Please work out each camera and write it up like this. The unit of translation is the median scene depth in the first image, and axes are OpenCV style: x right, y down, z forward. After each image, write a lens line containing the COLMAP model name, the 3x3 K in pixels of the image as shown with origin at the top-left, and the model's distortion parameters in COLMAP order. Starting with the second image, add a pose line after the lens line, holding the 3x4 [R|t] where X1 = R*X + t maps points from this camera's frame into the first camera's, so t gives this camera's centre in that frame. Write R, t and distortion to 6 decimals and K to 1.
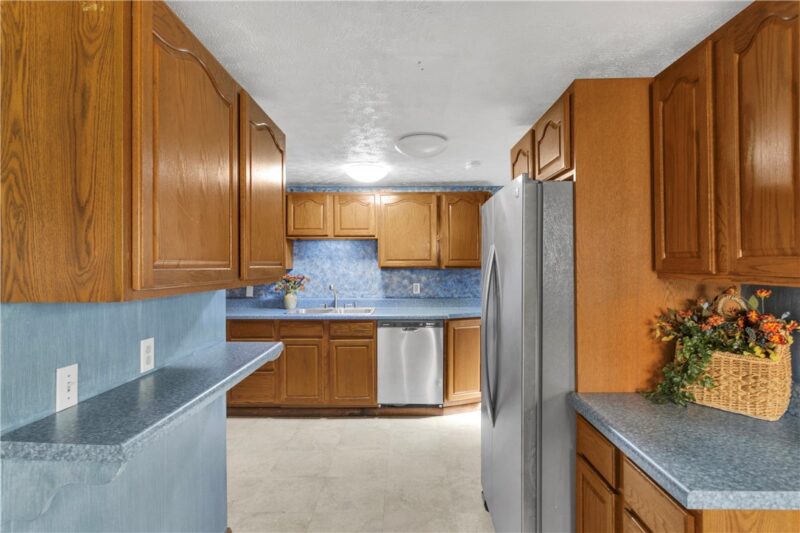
lens RADIAL K [[416.2, 0, 400.0], [0, 416.2, 266.5], [0, 0, 1]] dist [-0.000027, 0.000187]
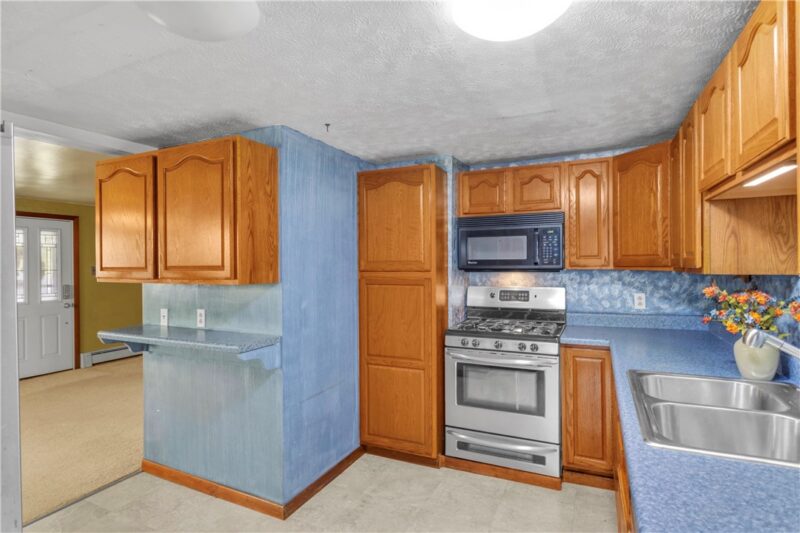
lens RADIAL K [[416.2, 0, 400.0], [0, 416.2, 266.5], [0, 0, 1]] dist [-0.000027, 0.000187]
pose [[-0.414888, 0.009468, -0.909823, 0.244649], [0.005287, 0.999954, 0.007994, -0.006814], [0.909857, -0.001494, -0.414919, 0.931831]]
